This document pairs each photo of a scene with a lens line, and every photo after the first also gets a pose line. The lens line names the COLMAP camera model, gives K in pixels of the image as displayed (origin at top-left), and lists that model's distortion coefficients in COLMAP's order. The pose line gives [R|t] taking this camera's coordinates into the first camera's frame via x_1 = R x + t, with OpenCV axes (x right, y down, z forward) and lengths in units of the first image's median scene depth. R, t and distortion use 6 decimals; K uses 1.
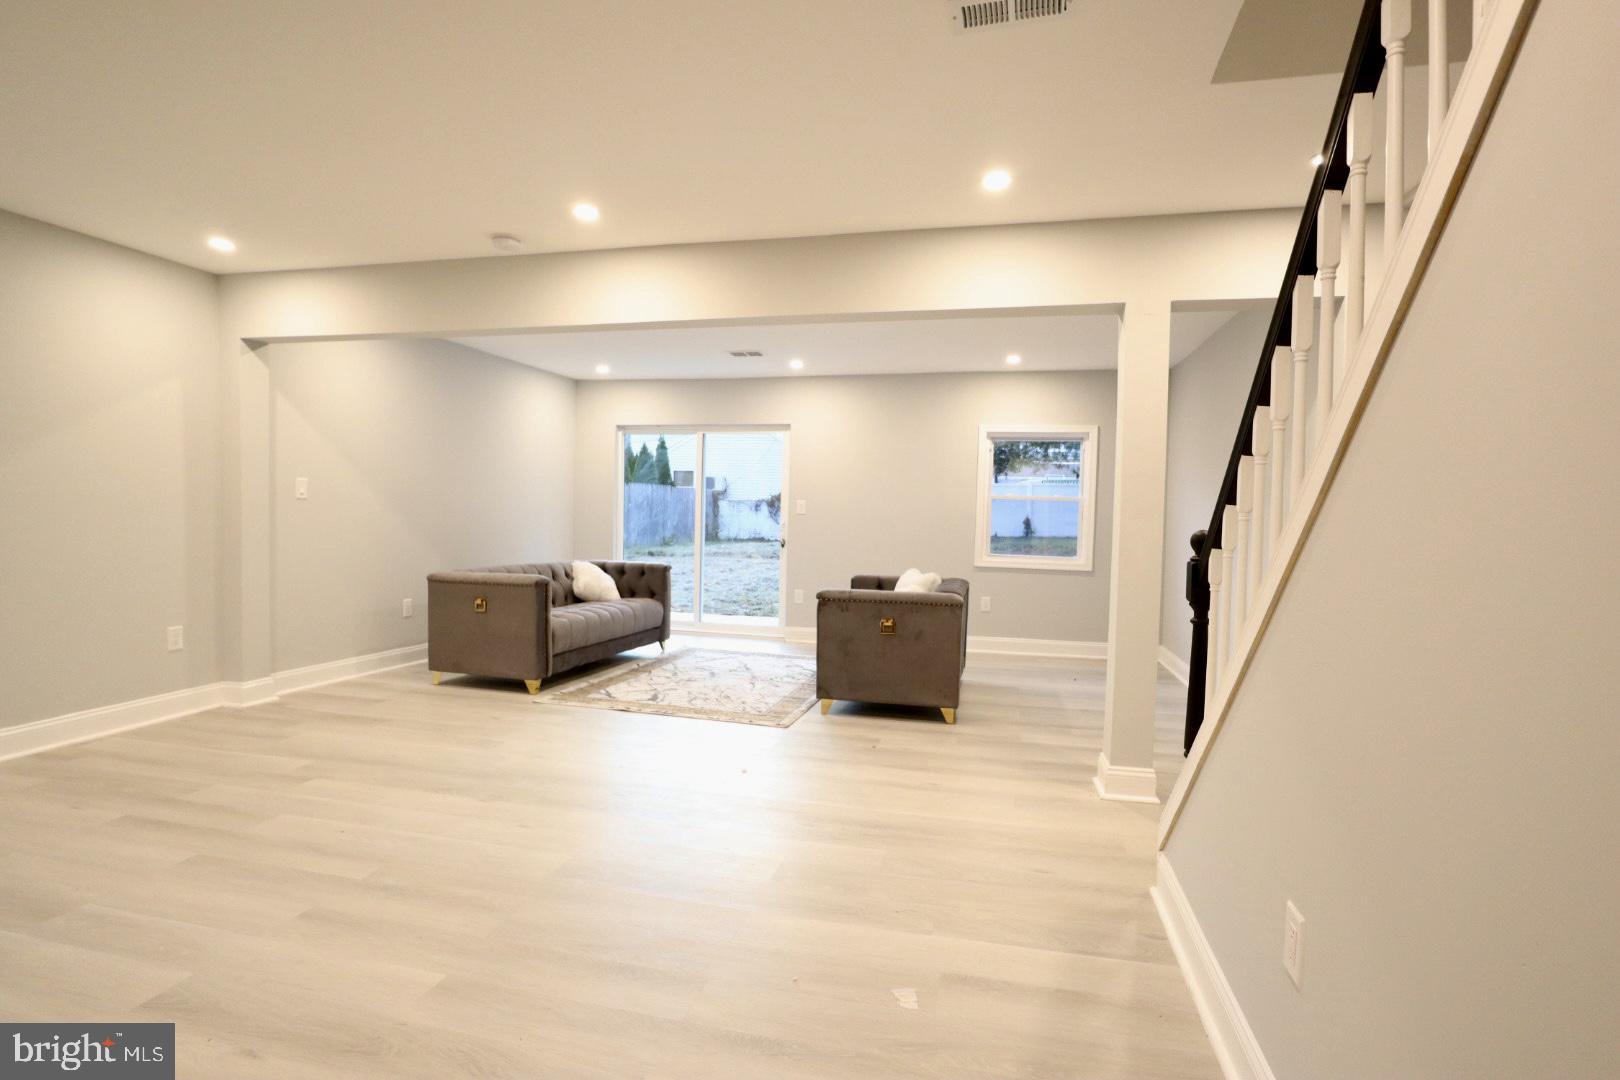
lens RADIAL K [[819.4, 0, 810.0], [0, 819.4, 540.0], [0, 0, 1]] dist [-0.047950, 0.015685]
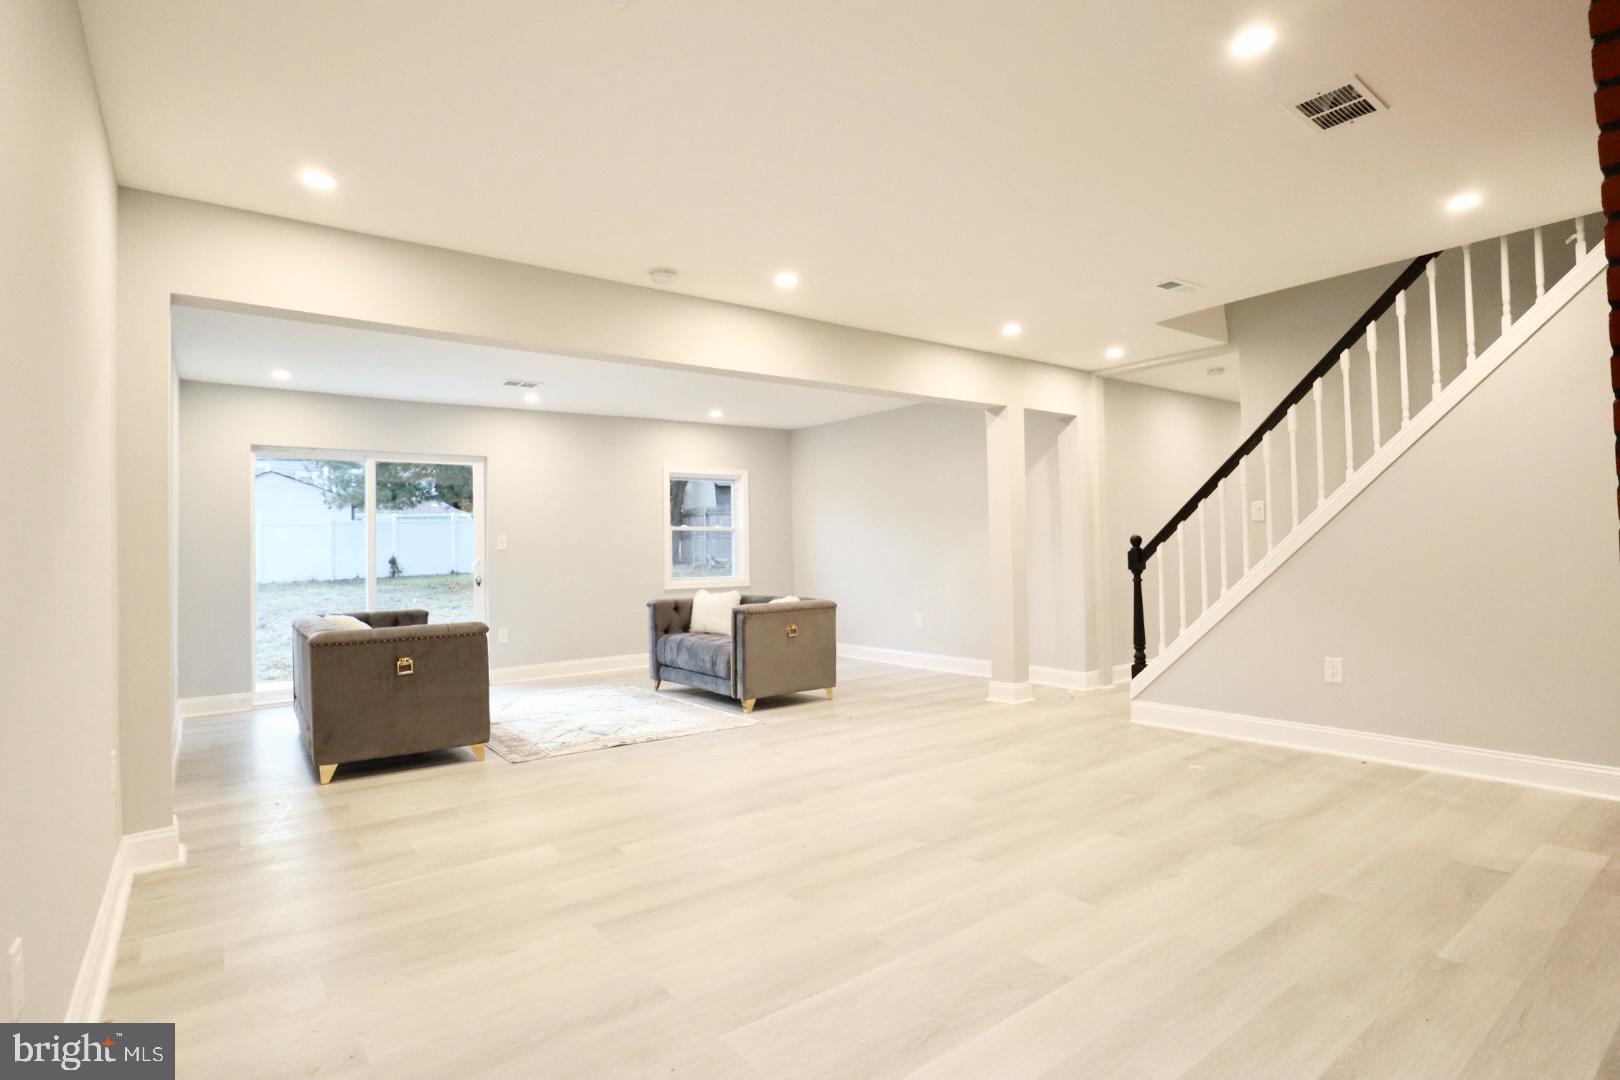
lens RADIAL K [[821.6, 0, 819.9], [0, 821.6, 525.0], [0, 0, 1]] dist [-0.048069, 0.000187]
pose [[0.627660, -0.012040, 0.778394, -0.748167], [0.061424, 0.997529, -0.034100, -0.007228], [-0.776061, 0.069215, 0.626849, 0.158826]]
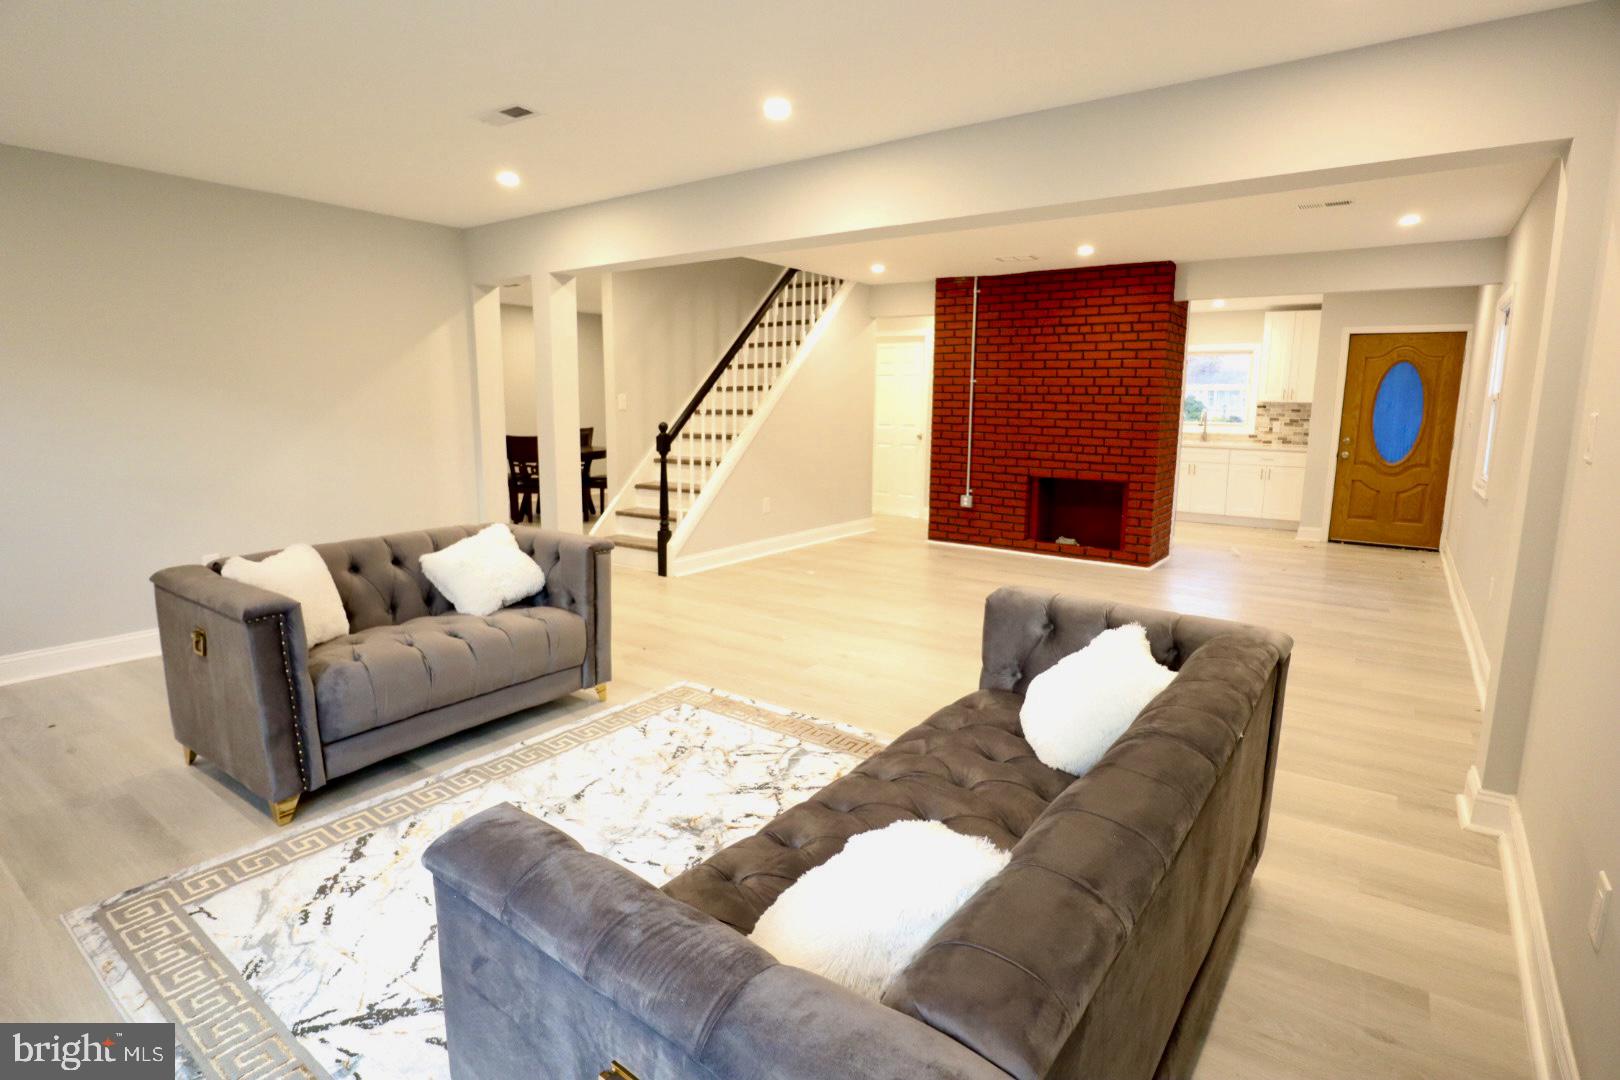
lens RADIAL K [[819.4, 0, 810.0], [0, 819.4, 540.0], [0, 0, 1]] dist [-0.047950, 0.015685]
pose [[-0.924931, -0.094709, 0.368148, -0.390764], [-0.016390, 0.977501, 0.210292, -0.088685], [-0.379782, 0.188472, -0.905673, 1.452105]]
